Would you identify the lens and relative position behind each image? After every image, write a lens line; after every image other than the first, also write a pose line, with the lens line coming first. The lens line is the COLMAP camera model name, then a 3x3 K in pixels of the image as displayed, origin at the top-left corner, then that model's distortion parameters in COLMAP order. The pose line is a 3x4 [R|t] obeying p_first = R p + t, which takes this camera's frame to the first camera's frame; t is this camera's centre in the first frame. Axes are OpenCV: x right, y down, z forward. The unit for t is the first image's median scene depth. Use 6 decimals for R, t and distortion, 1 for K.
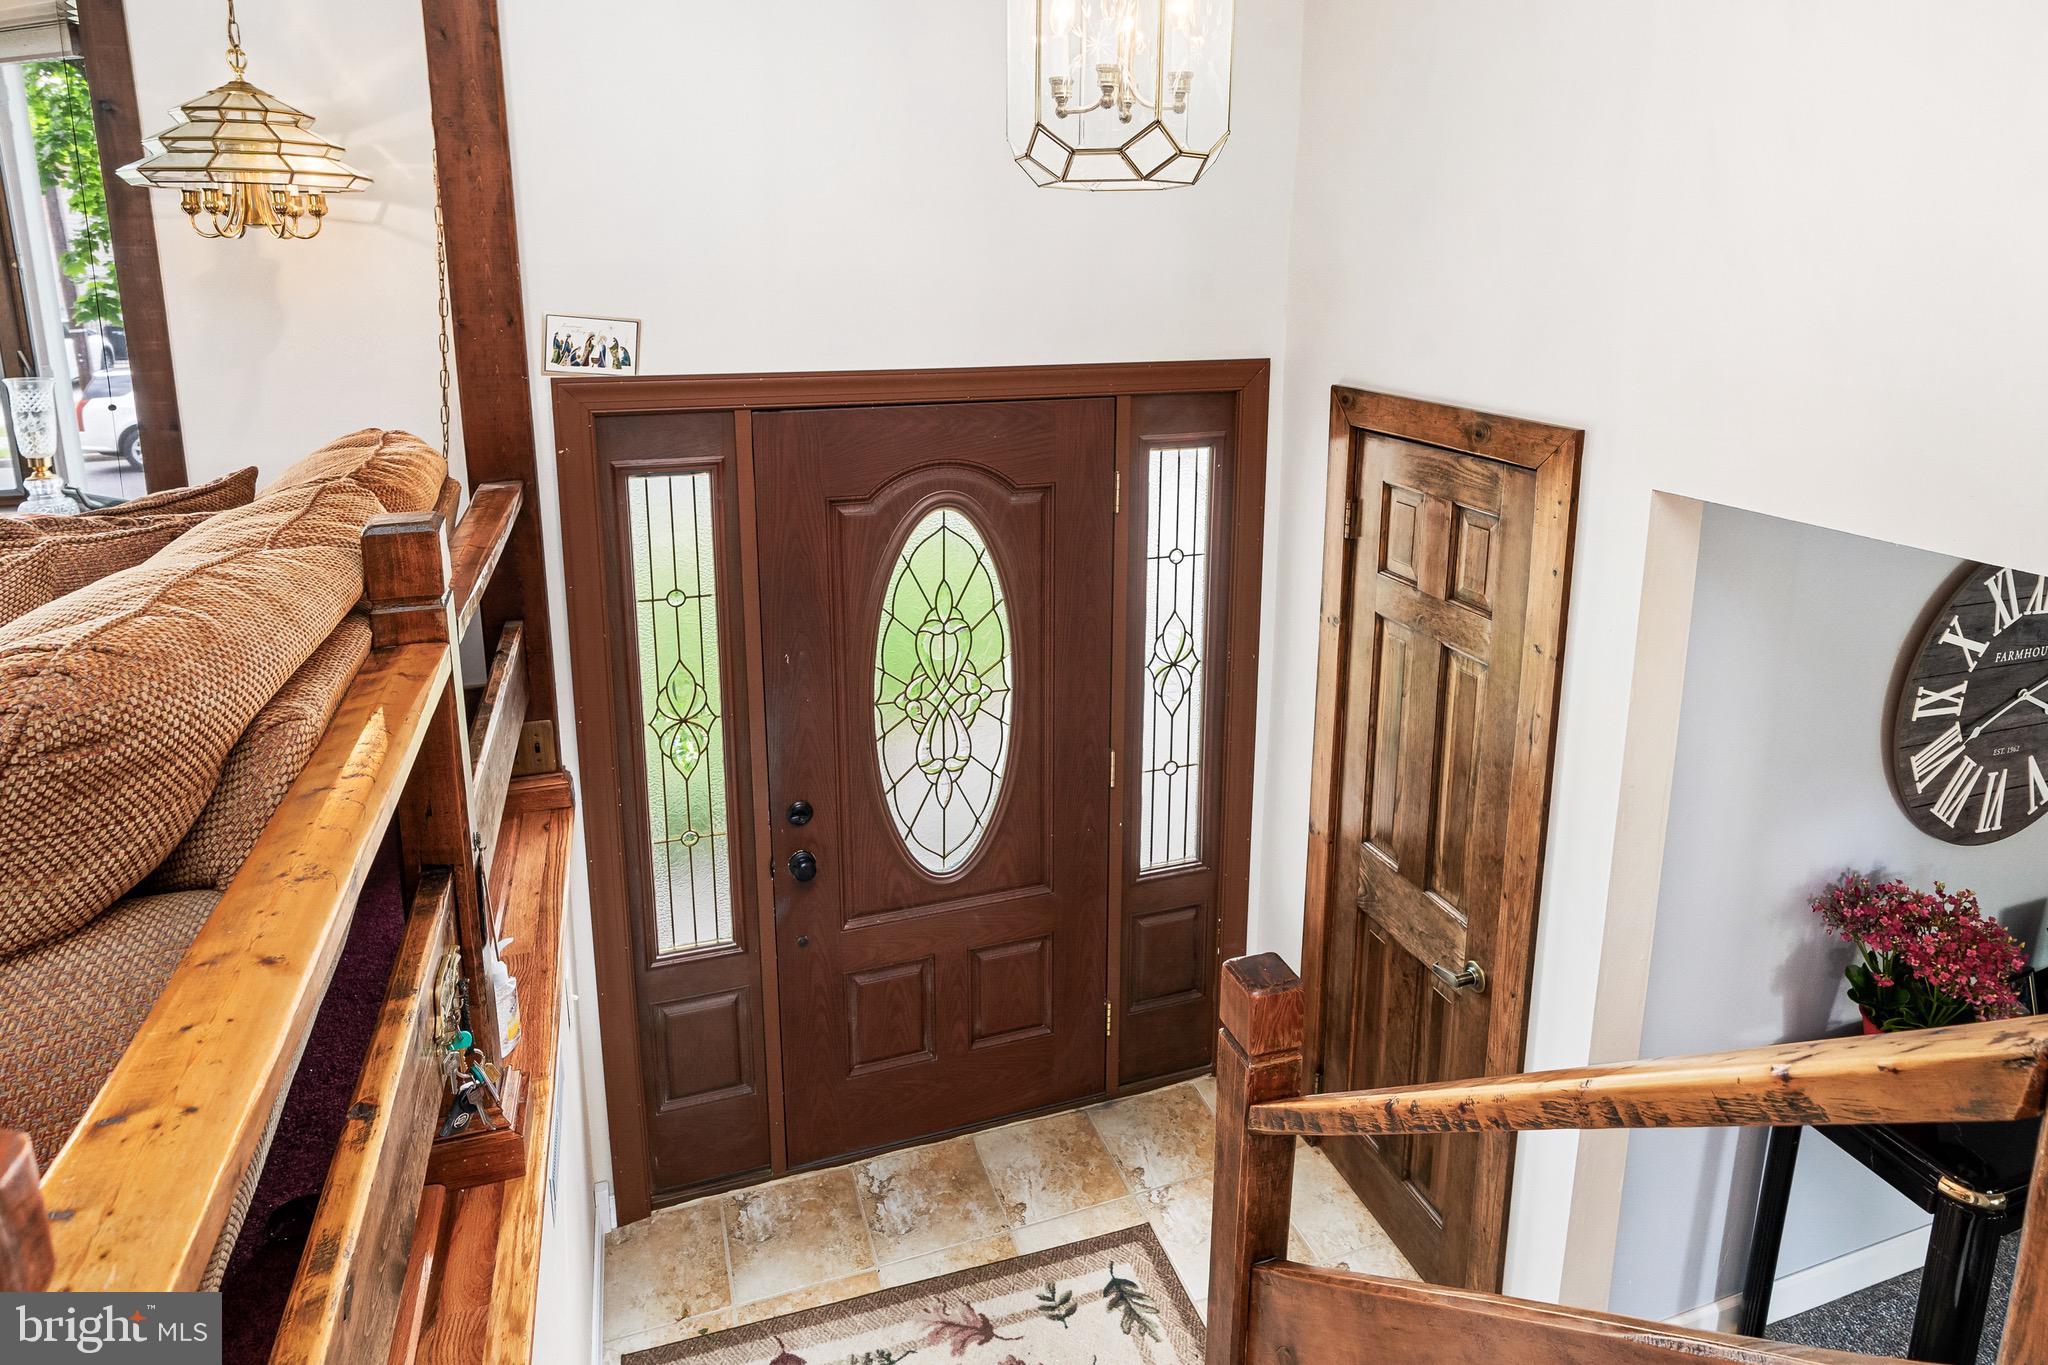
lens RADIAL K [[1178.3, 0, 1008.0], [0, 1178.3, 499.5], [0, 0, 1]] dist [-0.005621, -0.000147]
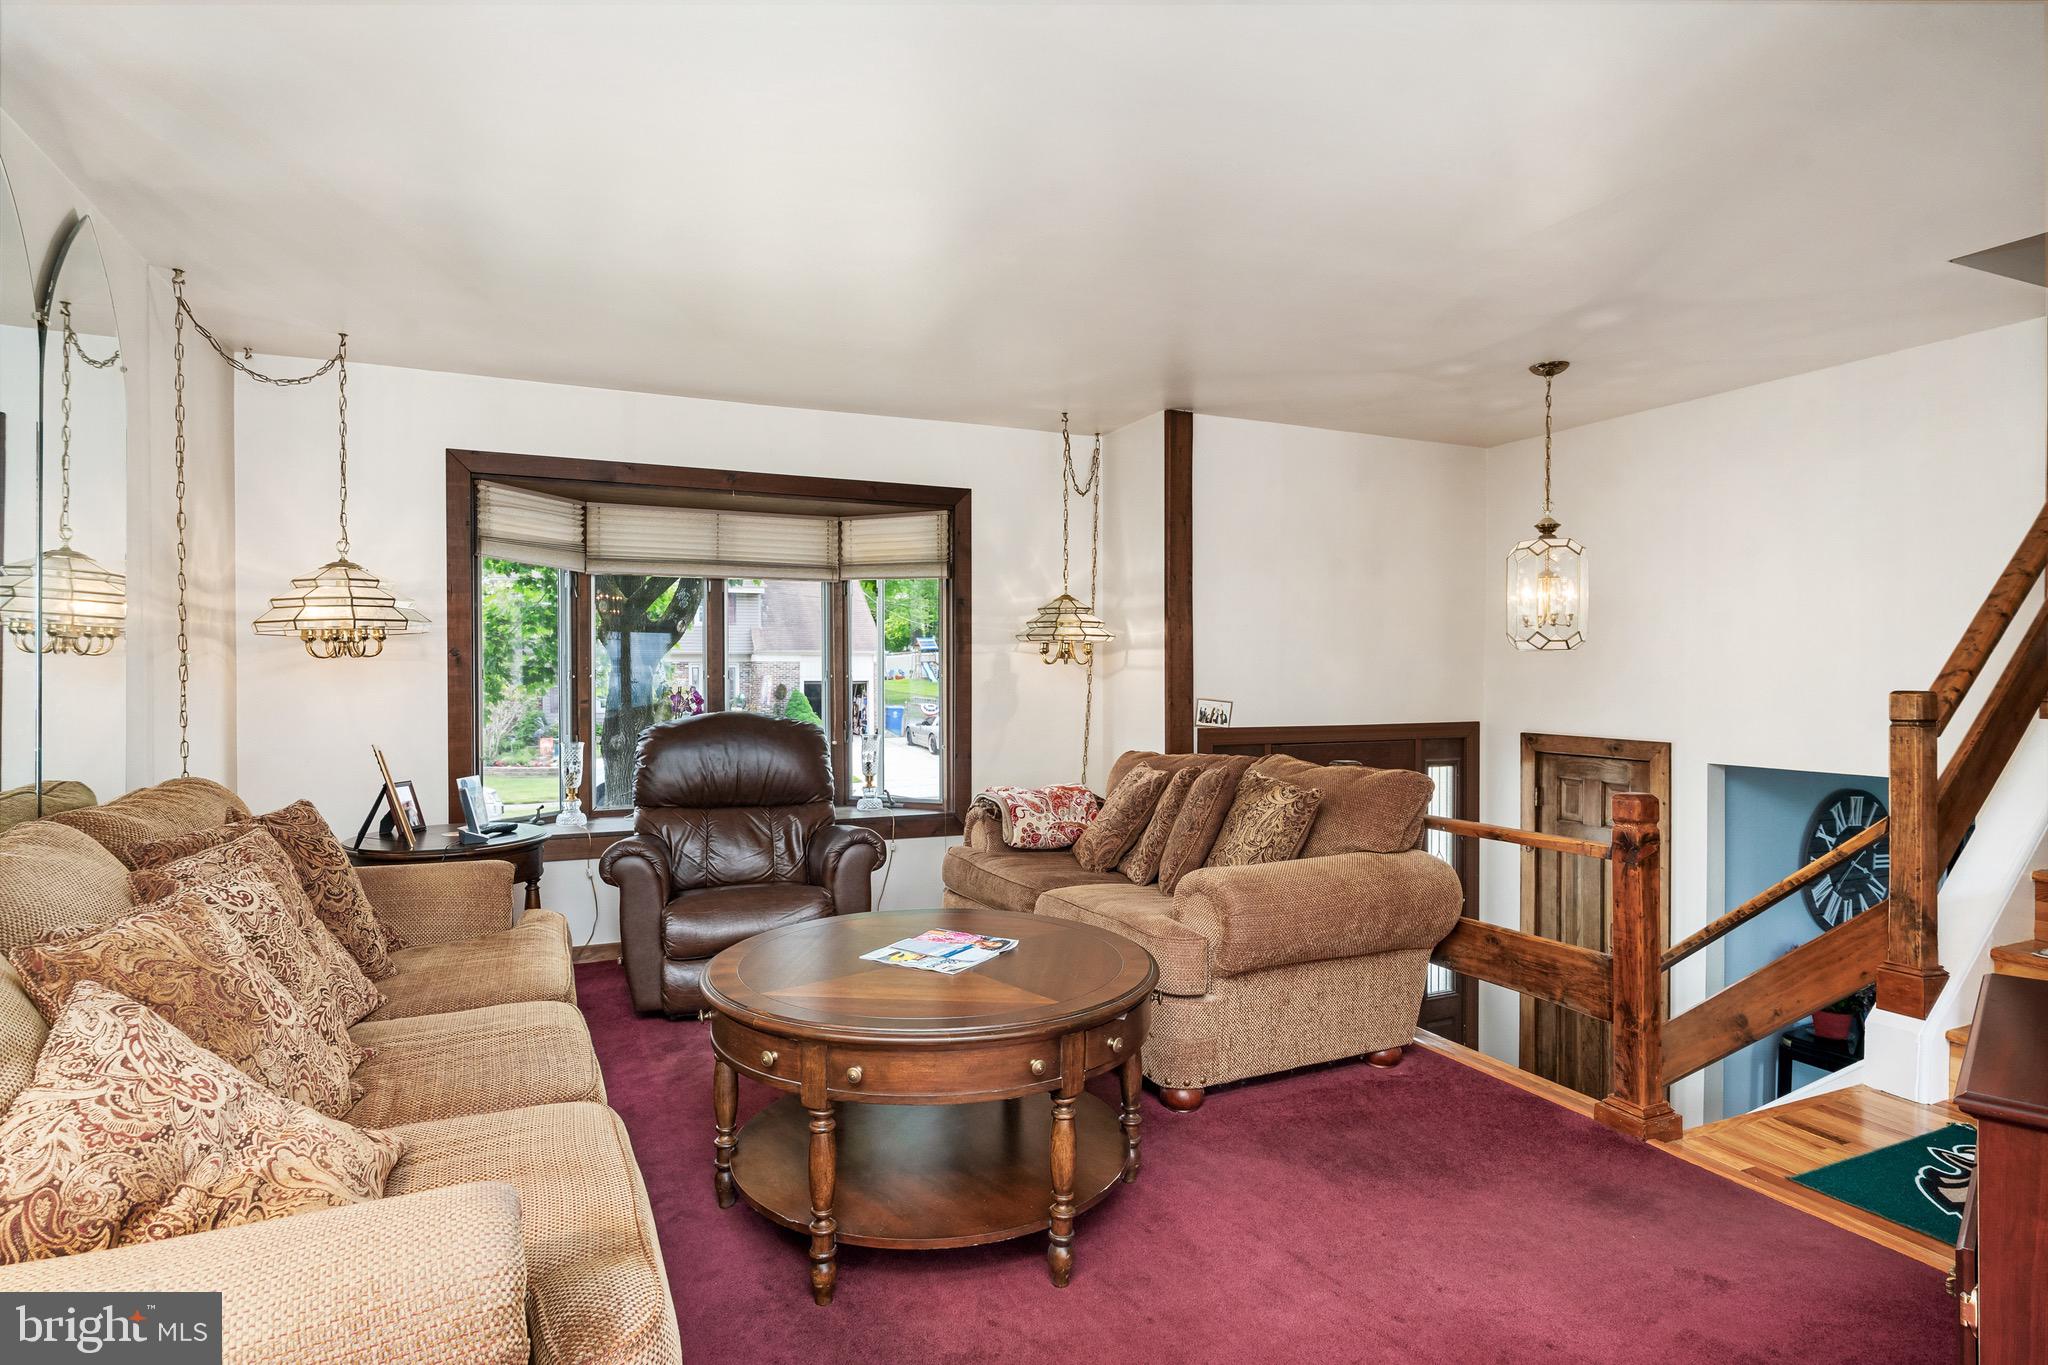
lens RADIAL K [[1080.0, 0, 1020.9], [0, 1080.0, 693.3], [0, 0, 1]] dist [-0.004939, 0.002798]
pose [[0.995008, -0.003476, 0.099730, -0.926294], [0.021314, 0.983733, -0.178367, 0.181701], [-0.097487, 0.179602, 0.978897, -0.924584]]
